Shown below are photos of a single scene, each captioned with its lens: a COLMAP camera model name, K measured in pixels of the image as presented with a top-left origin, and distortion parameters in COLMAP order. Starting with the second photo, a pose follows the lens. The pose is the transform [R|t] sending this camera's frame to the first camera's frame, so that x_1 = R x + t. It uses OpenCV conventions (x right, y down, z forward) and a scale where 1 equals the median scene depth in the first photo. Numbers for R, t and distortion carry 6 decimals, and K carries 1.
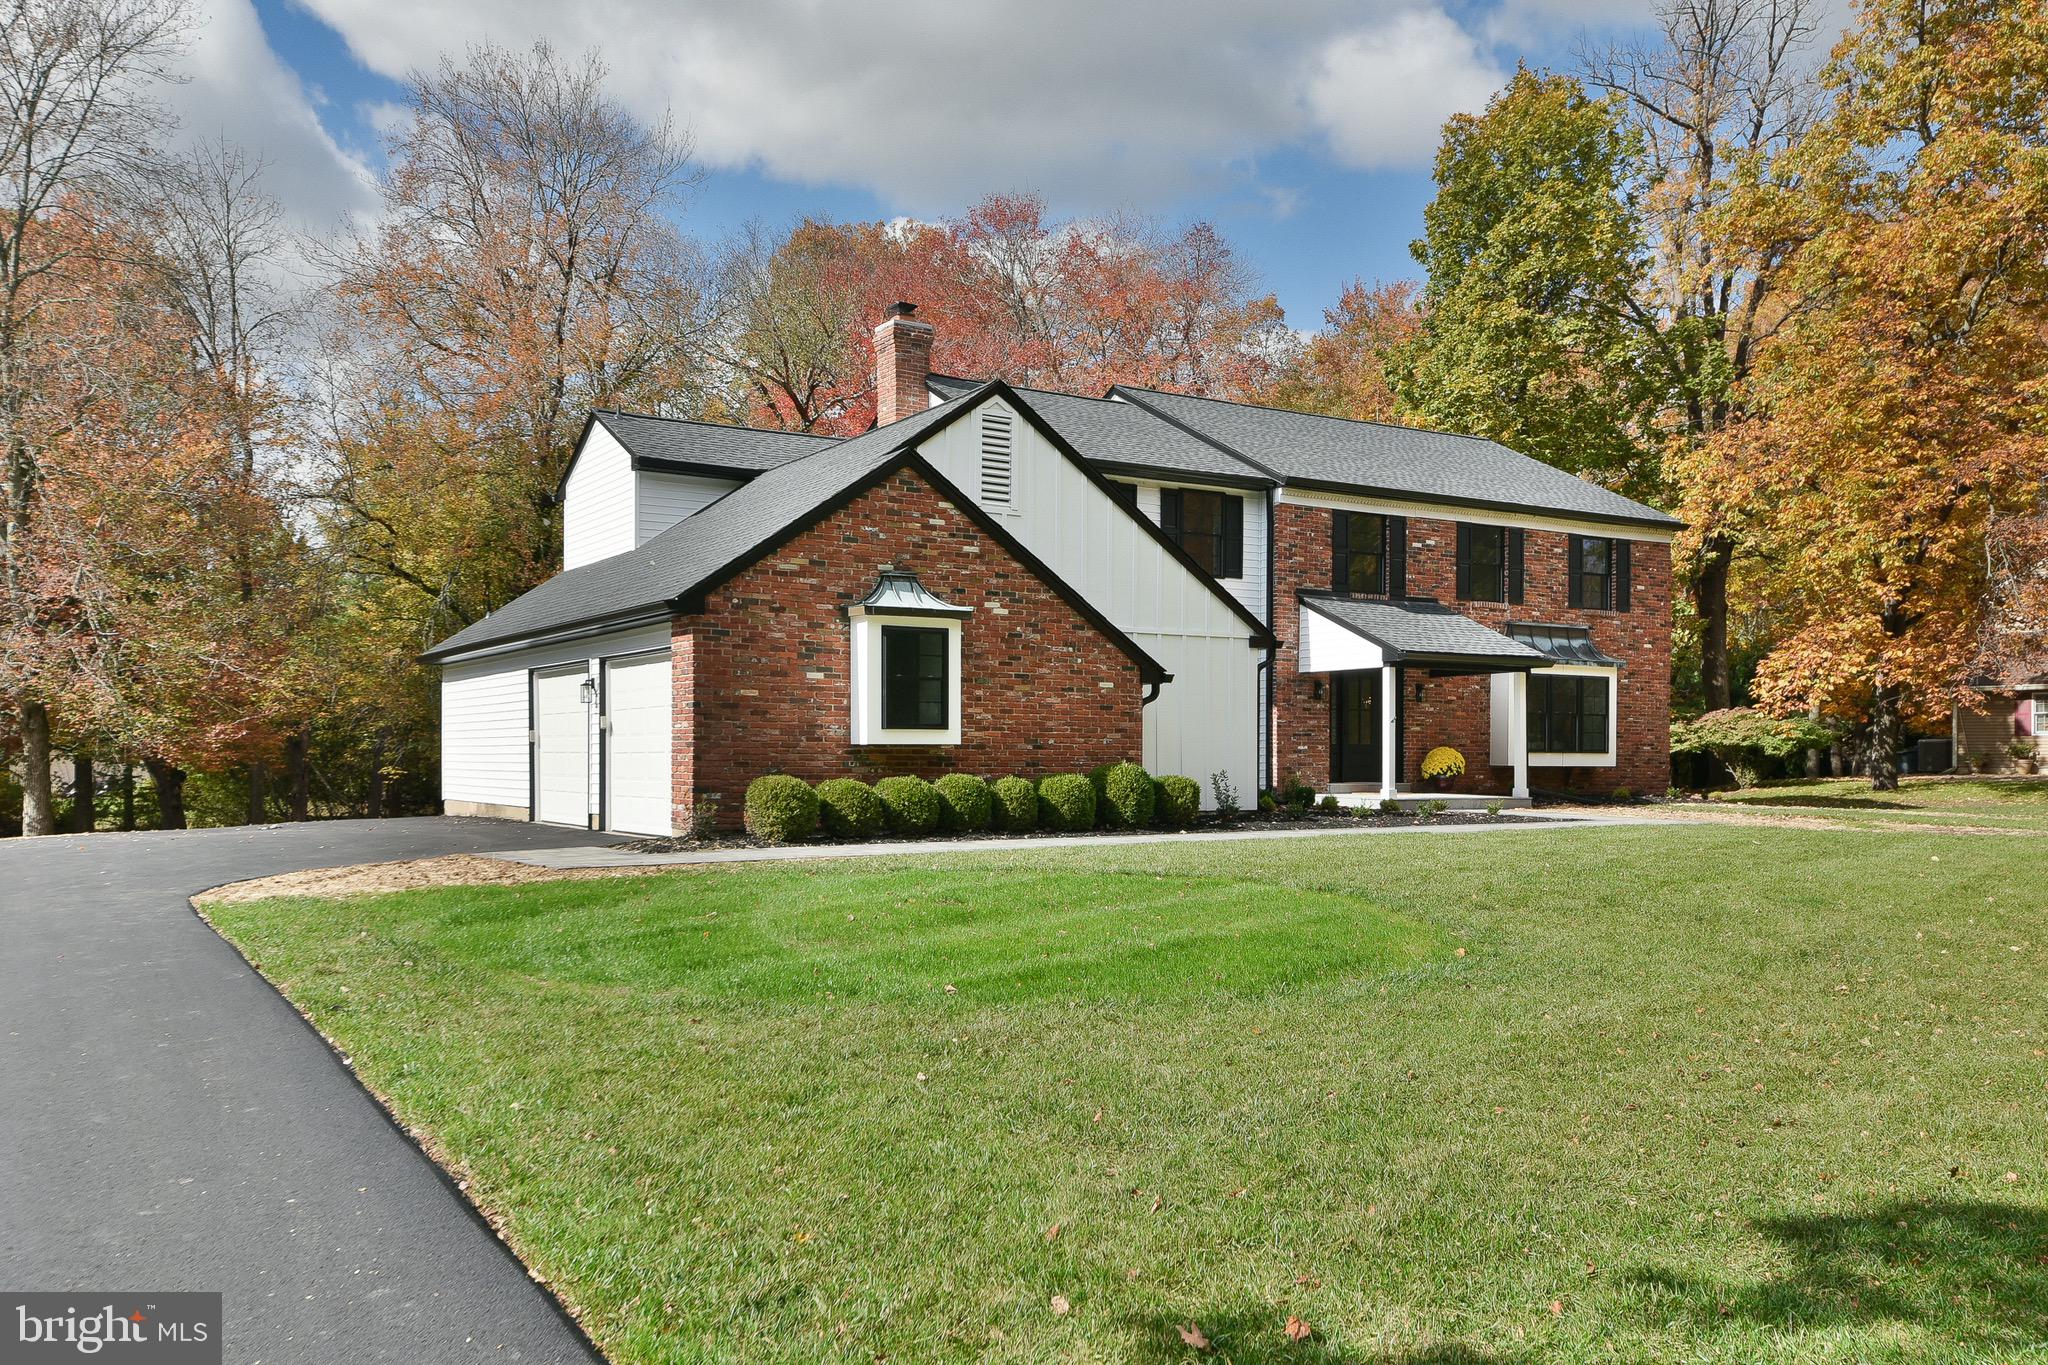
lens RADIAL K [[1566.4, 0, 1036.3], [0, 1566.4, 752.6], [0, 0, 1]] dist [0.057225, 0.006878]
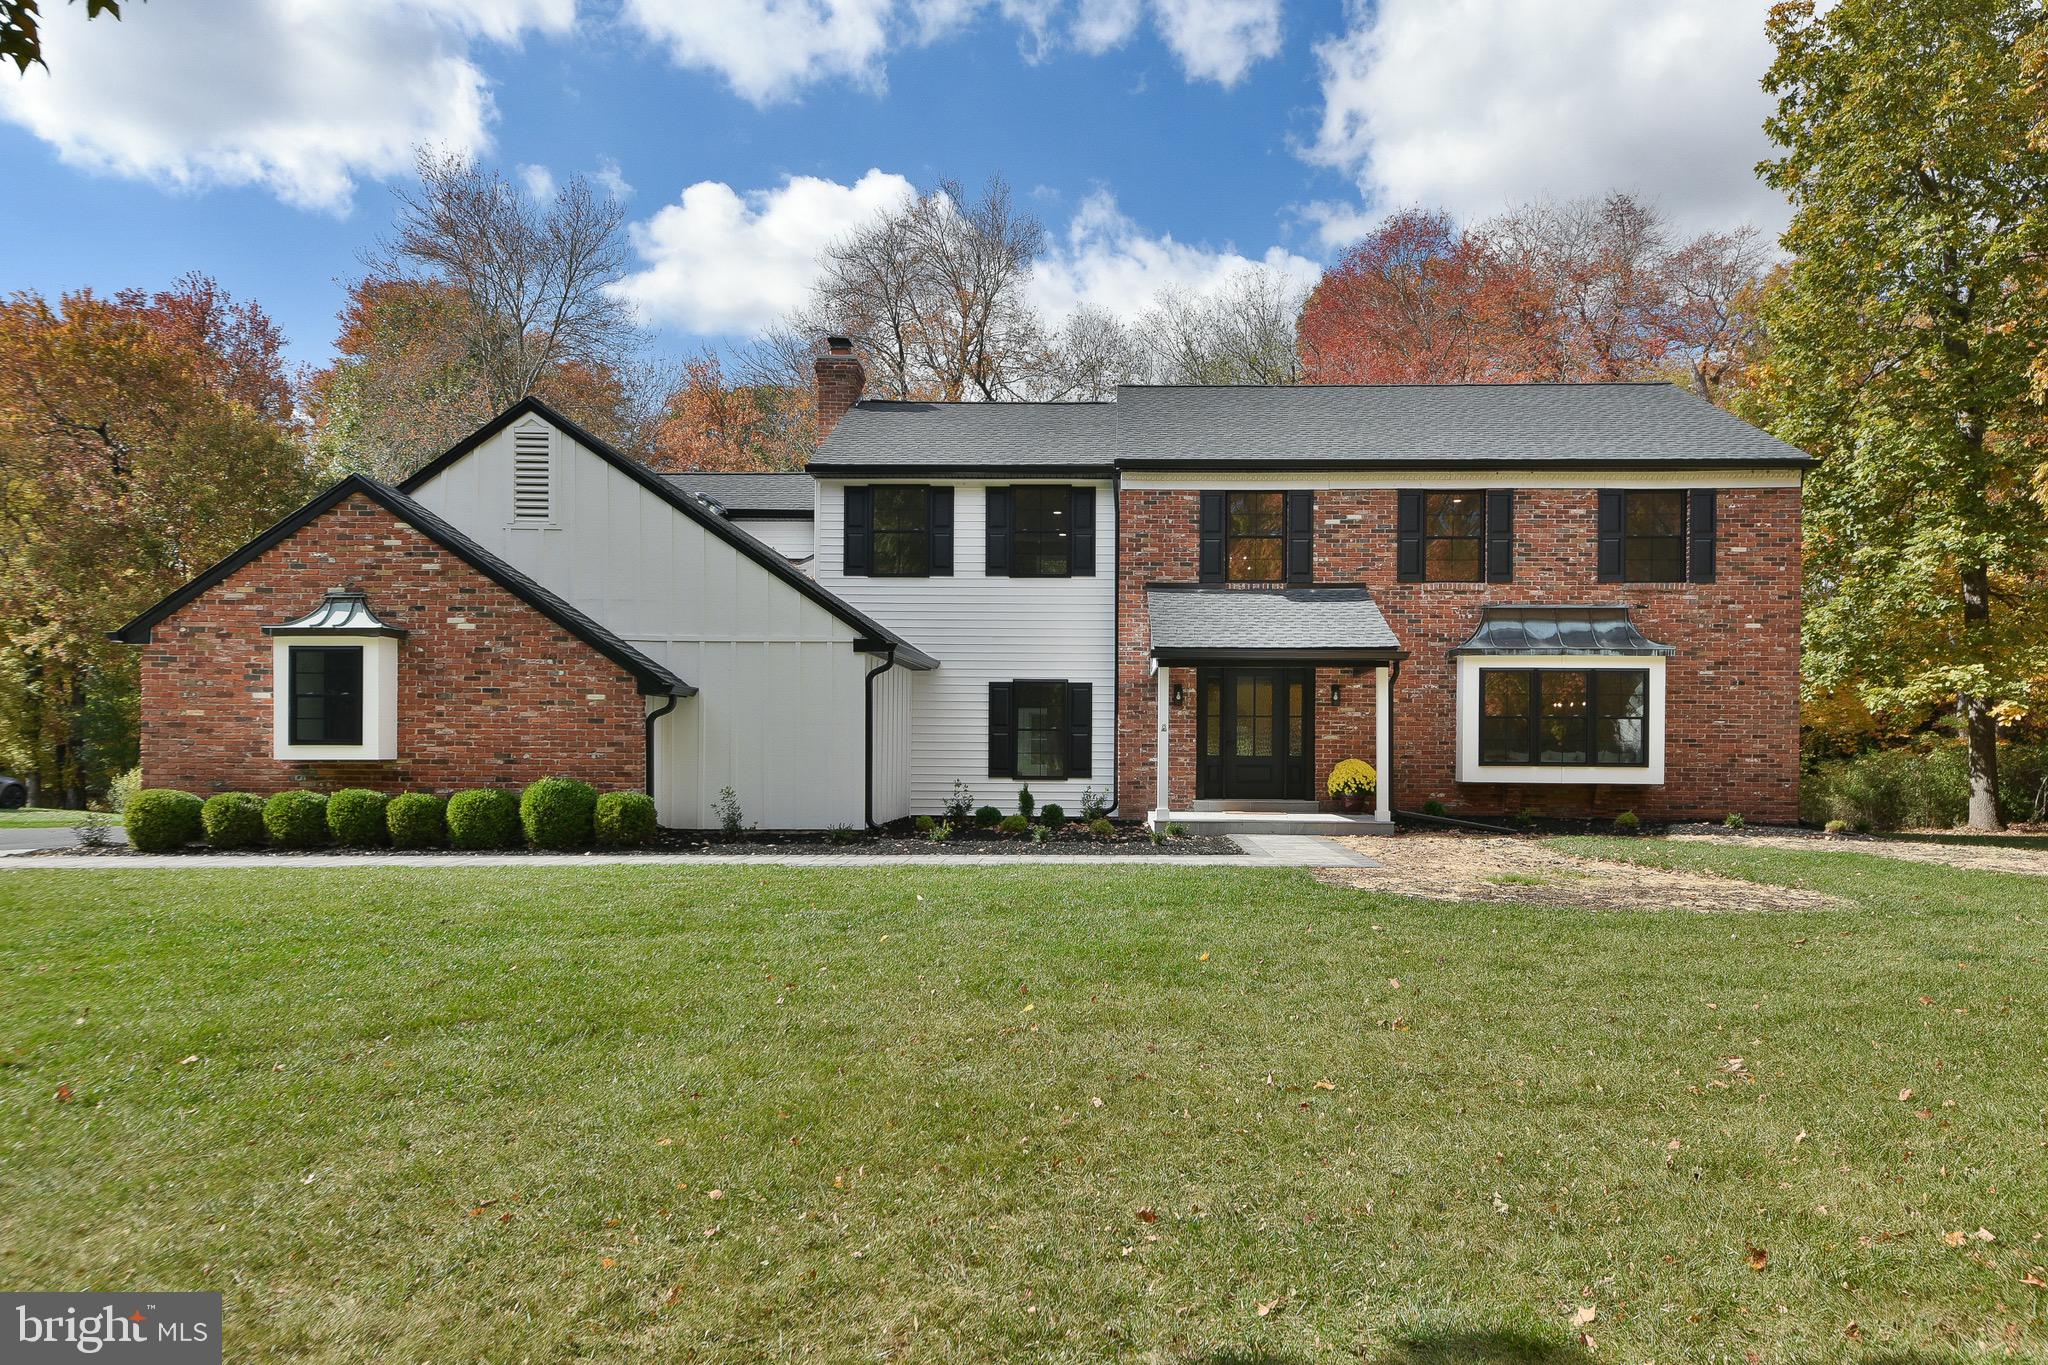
lens RADIAL K [[1305.8, 0, 1114.2], [0, 1305.8, 760.0], [0, 0, 1]] dist [0.035624, -0.029504]
pose [[0.847218, 0.000837, -0.531245, 0.555333], [-0.000592, 1.000000, 0.000630, -0.003948], [0.531246, -0.000219, 0.847218, 0.364233]]
